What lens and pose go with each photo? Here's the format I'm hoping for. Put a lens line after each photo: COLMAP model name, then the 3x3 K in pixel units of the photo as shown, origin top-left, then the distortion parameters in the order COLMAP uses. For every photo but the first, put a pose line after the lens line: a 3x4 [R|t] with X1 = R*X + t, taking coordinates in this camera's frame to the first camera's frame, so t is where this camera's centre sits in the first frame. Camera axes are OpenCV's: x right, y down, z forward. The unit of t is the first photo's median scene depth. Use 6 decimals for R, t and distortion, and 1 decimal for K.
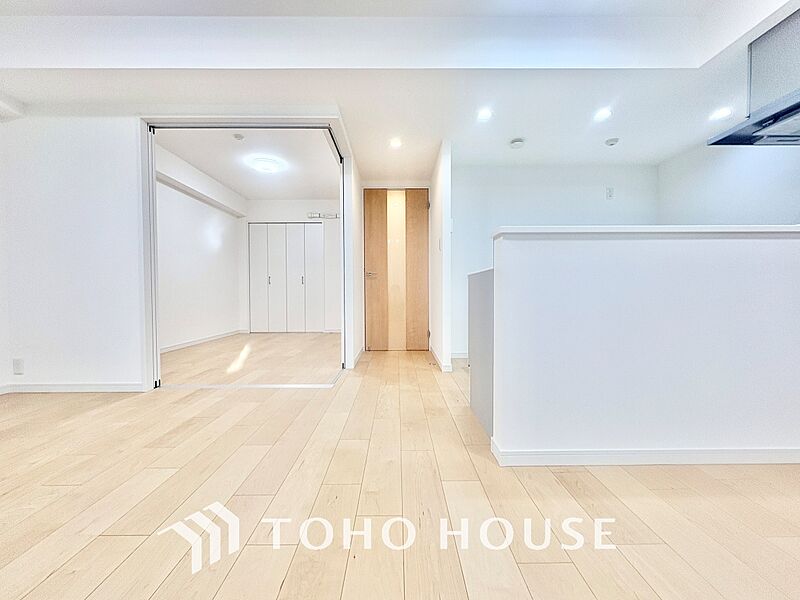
lens RADIAL K [[318.3, 0, 399.7], [0, 318.3, 301.9], [0, 0, 1]] dist [-0.001792, 0.000442]
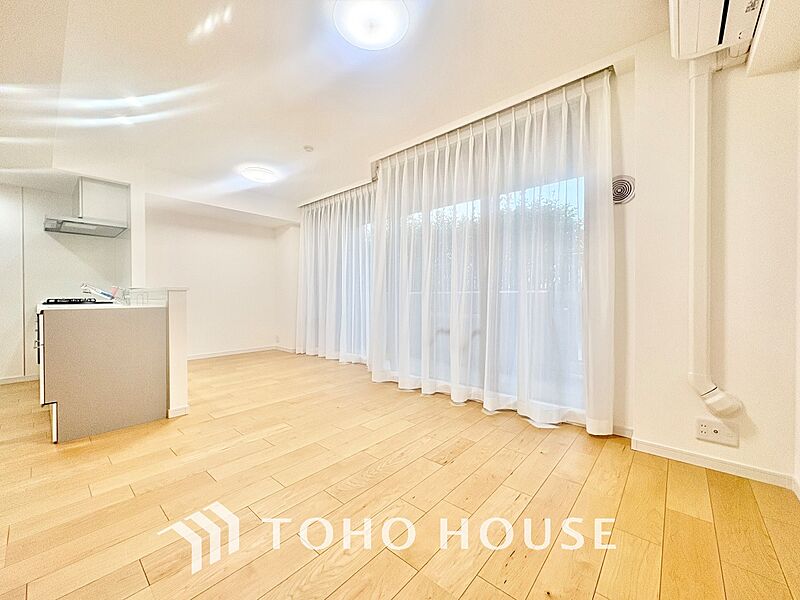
lens RADIAL K [[318.3, 0, 399.7], [0, 318.3, 301.9], [0, 0, 1]] dist [-0.001792, 0.000442]
pose [[-0.746496, -0.003630, 0.665380, -1.202785], [0.023586, 0.999212, 0.031912, -0.113767], [-0.664972, 0.039515, -0.745822, 0.998636]]
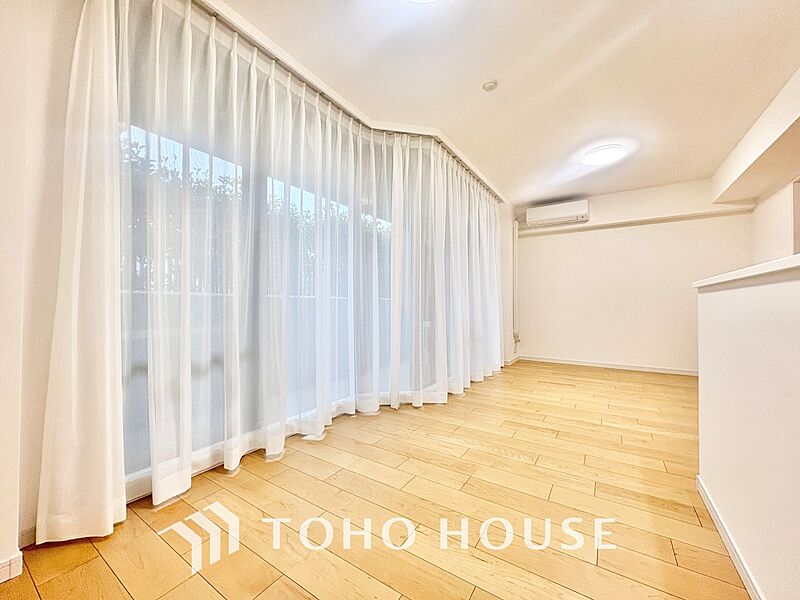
lens RADIAL K [[318.3, 0, 399.7], [0, 318.3, 301.9], [0, 0, 1]] dist [-0.001792, 0.000442]
pose [[-0.557728, -0.004115, -0.830014, 1.223587], [-0.019078, 0.999787, 0.007862, -0.101672], [0.829805, 0.020220, -0.557687, 0.469794]]
